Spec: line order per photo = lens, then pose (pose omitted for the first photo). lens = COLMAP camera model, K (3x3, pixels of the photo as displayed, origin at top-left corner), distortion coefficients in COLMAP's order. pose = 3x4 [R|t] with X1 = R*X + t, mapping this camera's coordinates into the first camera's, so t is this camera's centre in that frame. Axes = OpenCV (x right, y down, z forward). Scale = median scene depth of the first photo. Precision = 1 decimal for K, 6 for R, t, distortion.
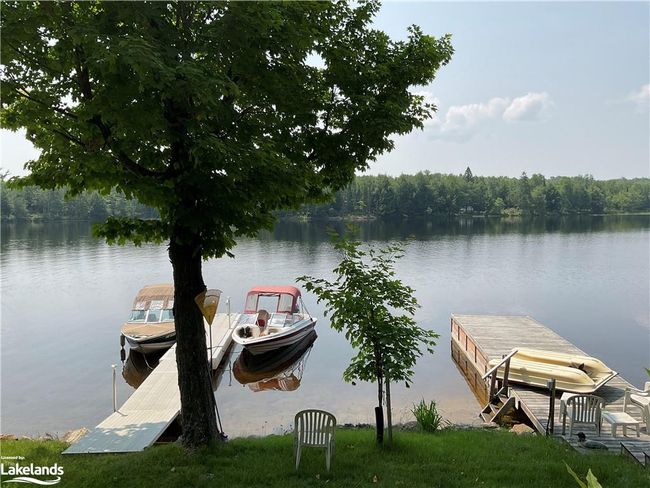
lens RADIAL K [[538.4, 0, 325.0], [0, 538.4, 244.0], [0, 0, 1]] dist [0.095887, -0.190141]
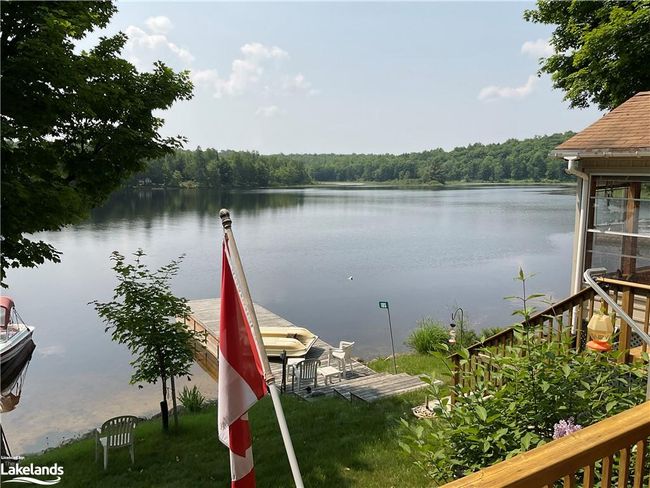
lens RADIAL K [[538.4, 0, 325.0], [0, 538.4, 244.0], [0, 0, 1]] dist [0.095887, -0.190141]
pose [[0.836747, -0.059529, 0.544344, -0.181624], [0.029791, 0.997550, 0.063297, -0.084328], [-0.546779, -0.036747, 0.836470, -0.139105]]
